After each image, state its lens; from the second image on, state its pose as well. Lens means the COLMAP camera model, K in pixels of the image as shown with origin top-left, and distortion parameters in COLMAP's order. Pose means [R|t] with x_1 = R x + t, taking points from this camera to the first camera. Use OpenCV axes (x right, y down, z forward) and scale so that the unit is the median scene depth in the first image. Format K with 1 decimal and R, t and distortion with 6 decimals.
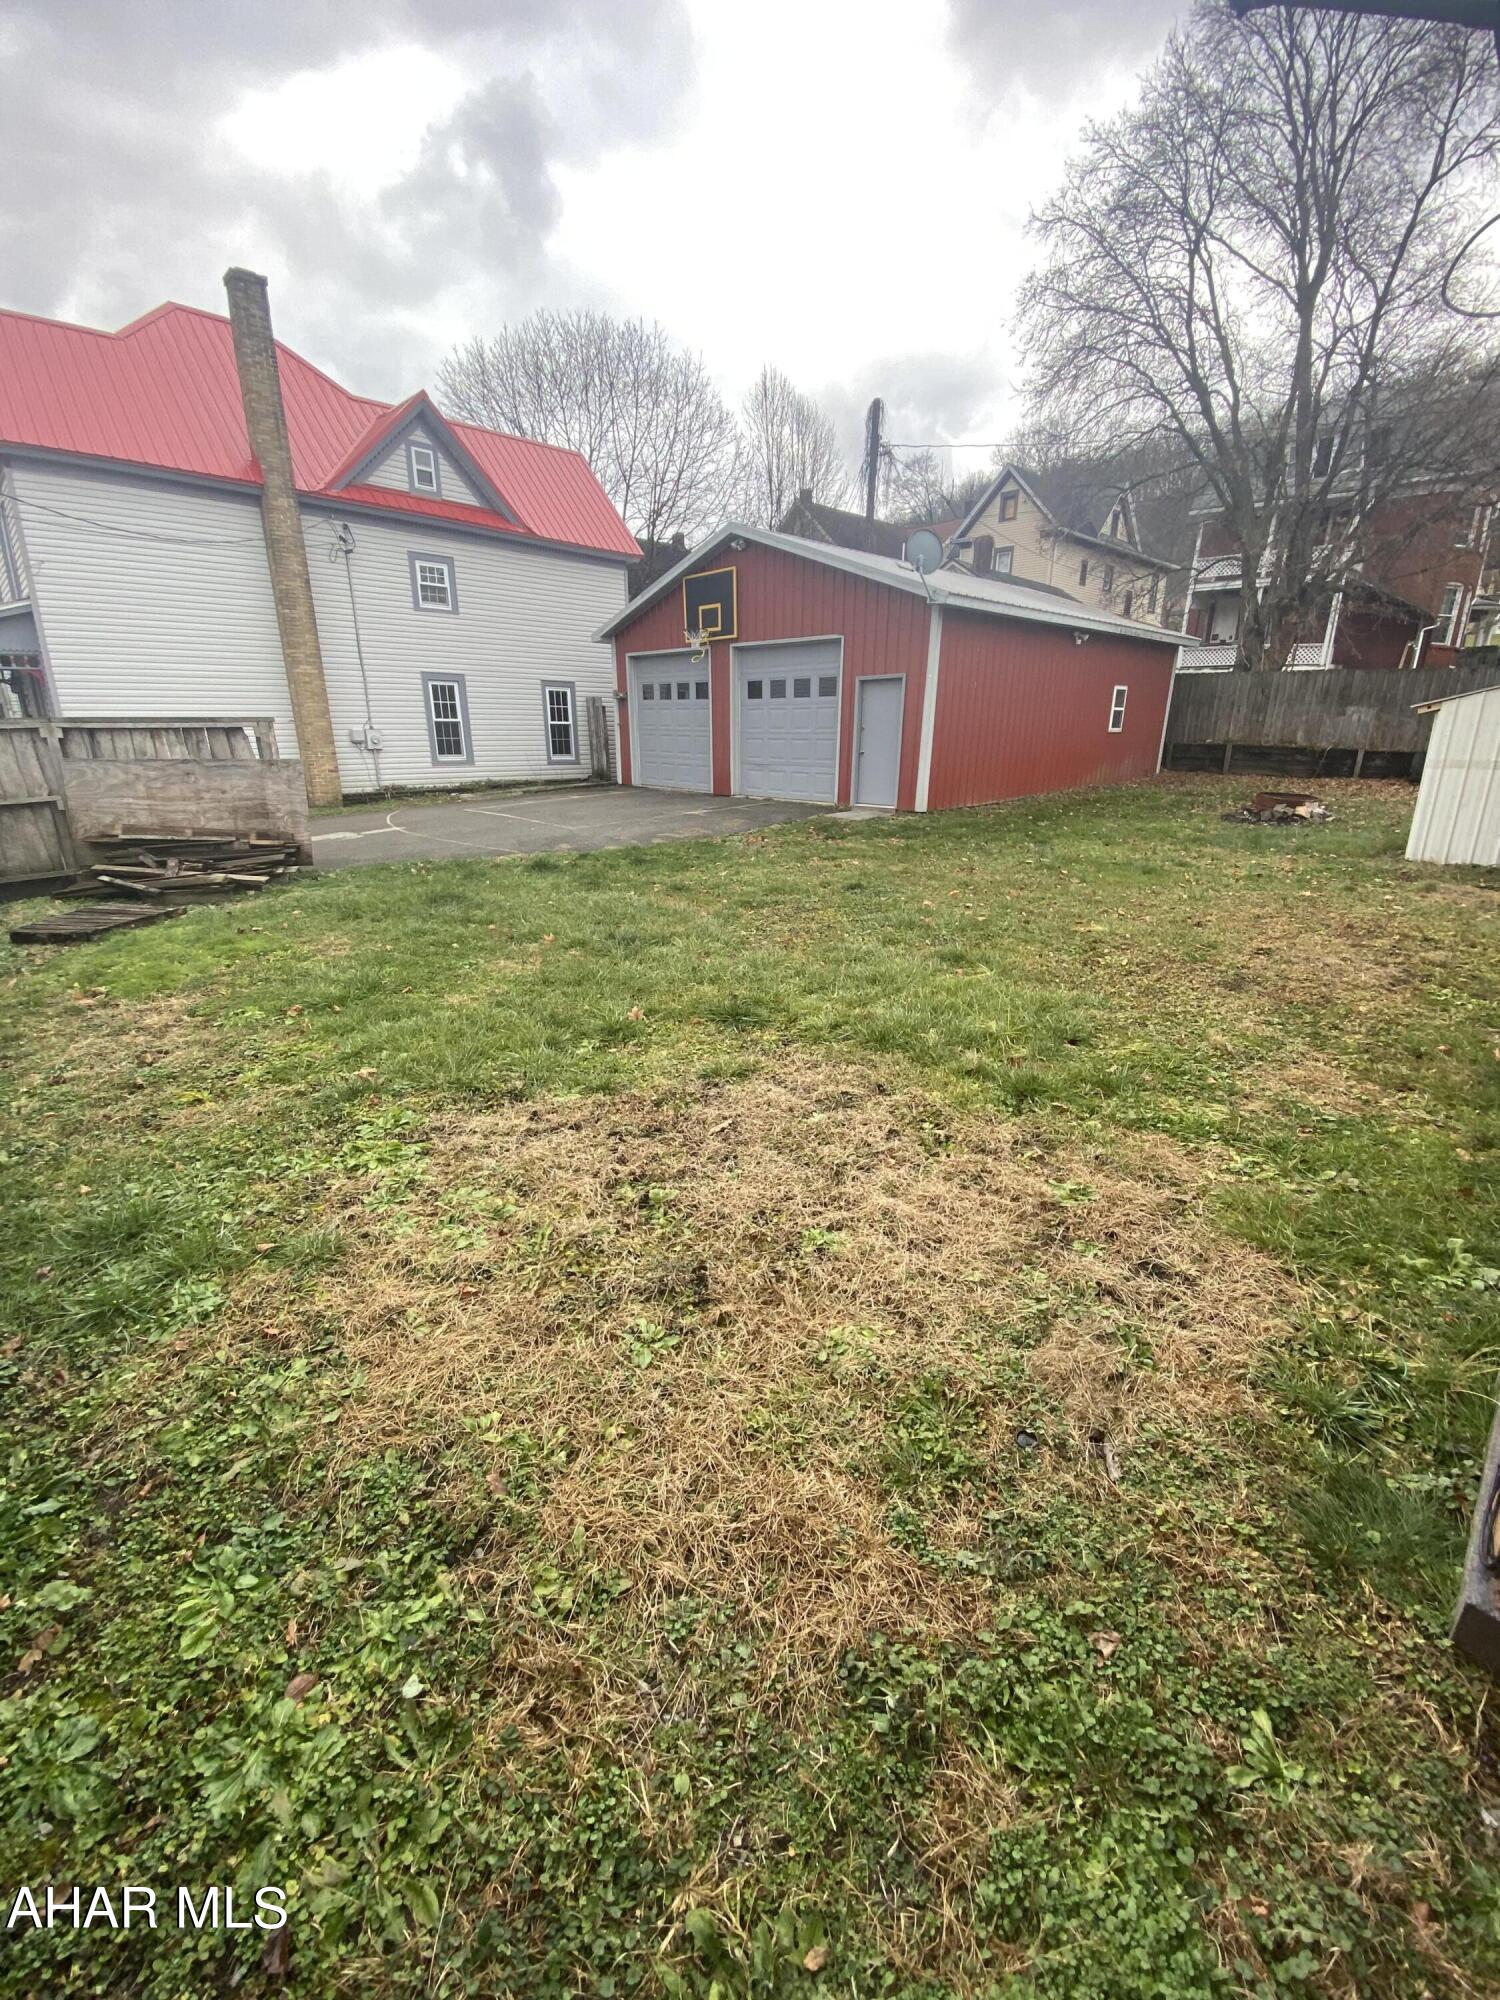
lens RADIAL K [[804.9, 0, 748.7], [0, 804.9, 986.5], [0, 0, 1]] dist [0.024371, -0.024685]
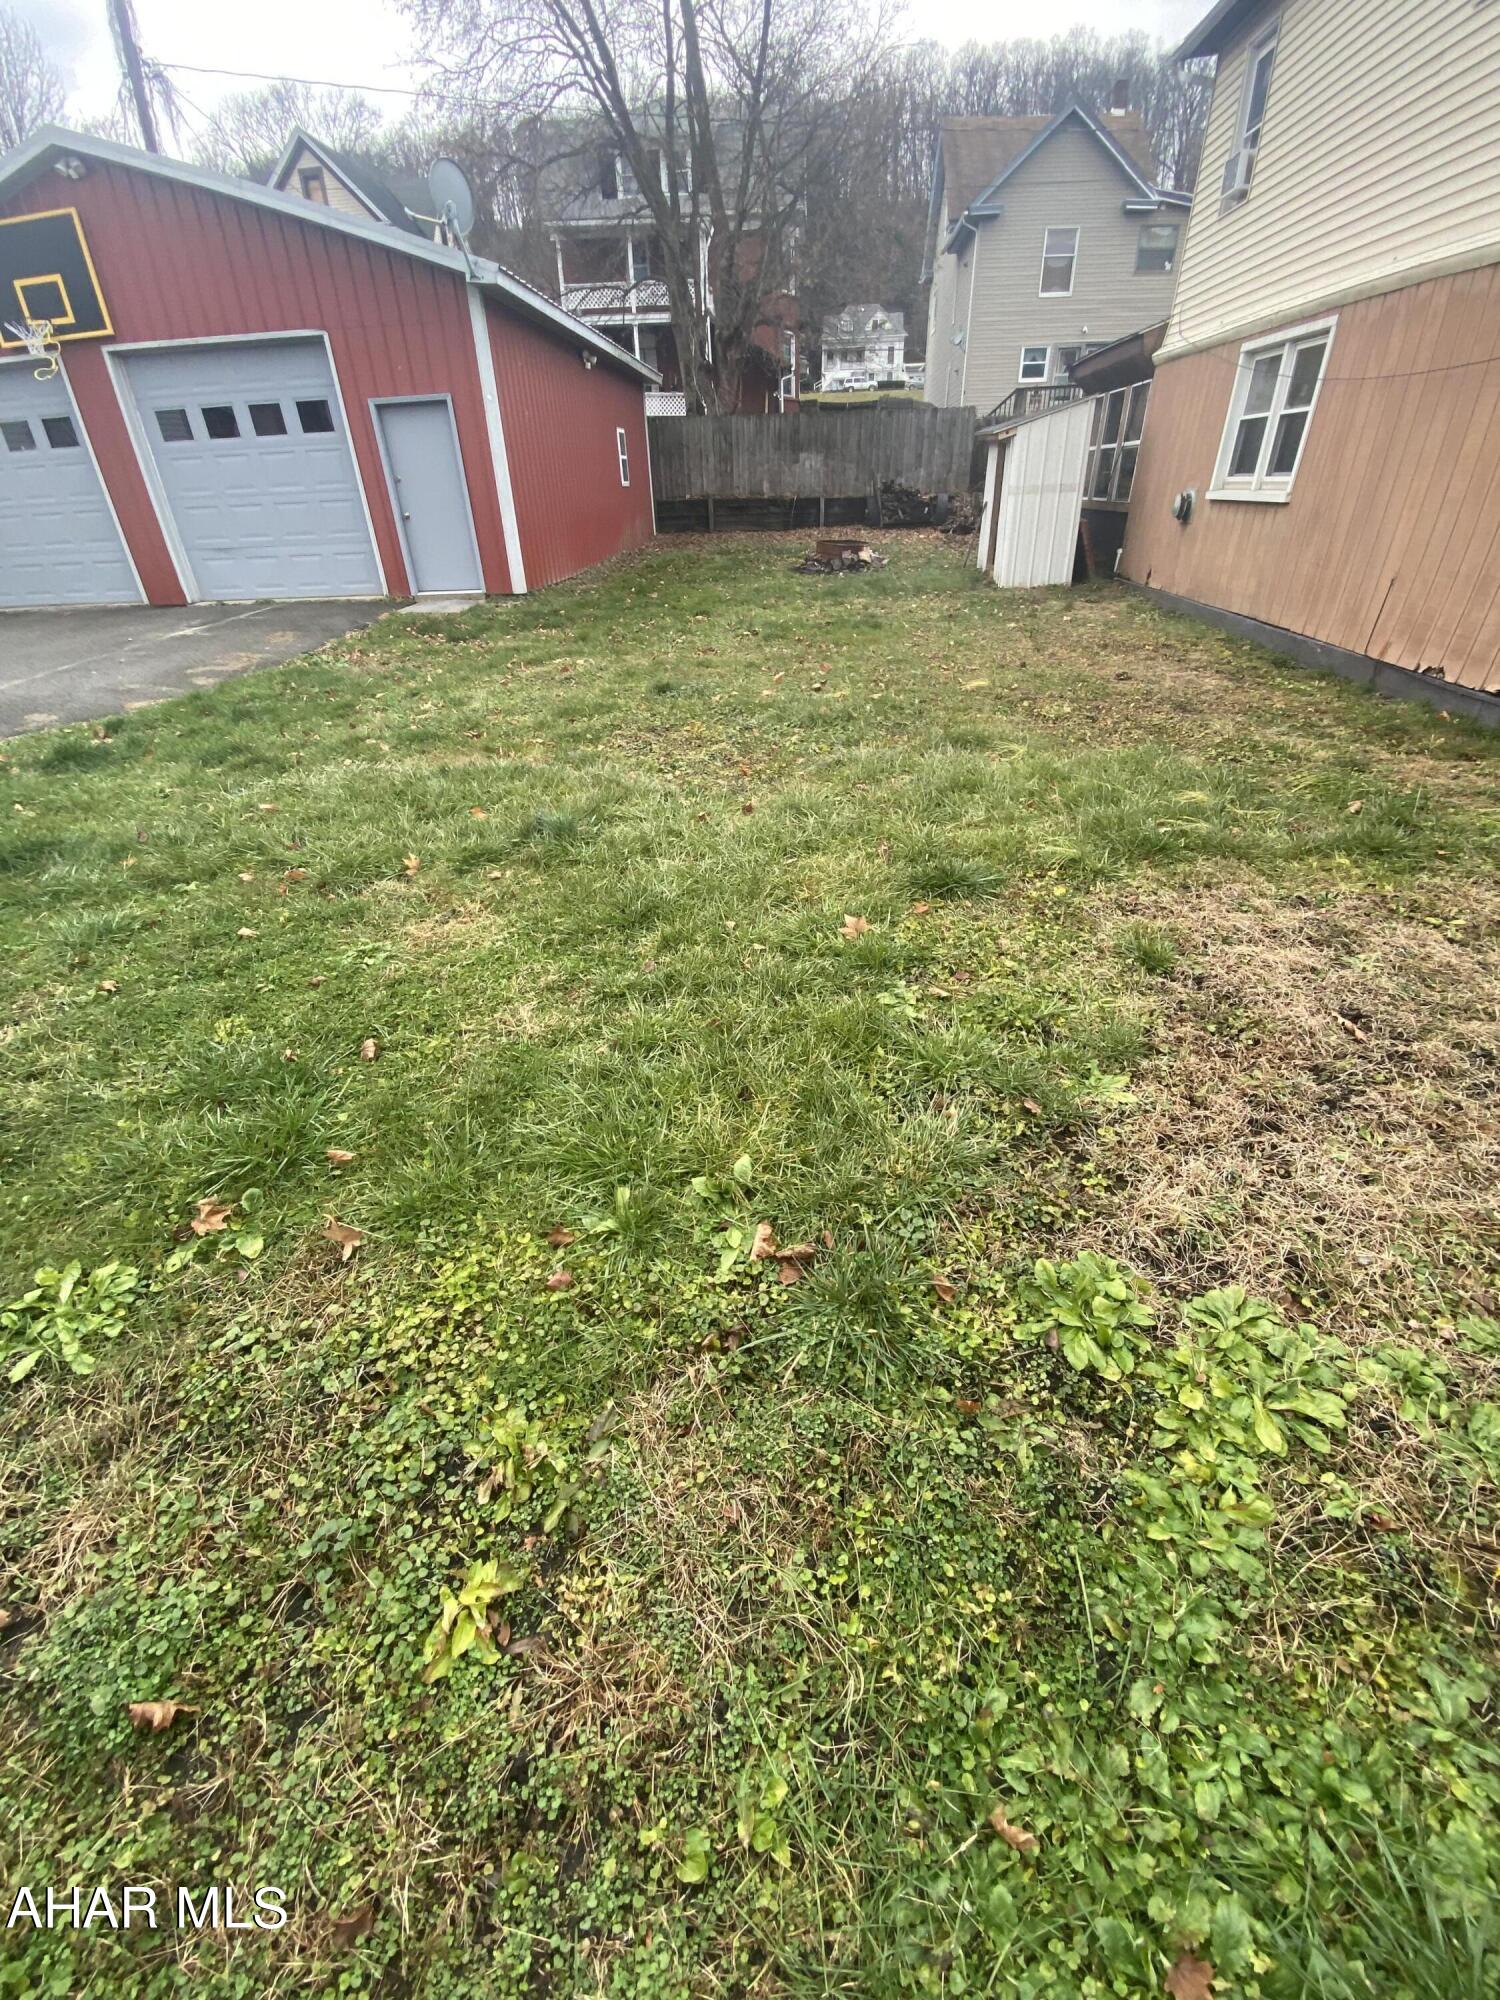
lens RADIAL K [[804.9, 0, 748.7], [0, 804.9, 986.5], [0, 0, 1]] dist [0.024371, -0.024685]
pose [[0.745479, -0.369013, 0.555058, -0.191060], [0.235124, 0.924817, 0.299049, -0.042896], [-0.623680, -0.092428, 0.776196, 0.196432]]
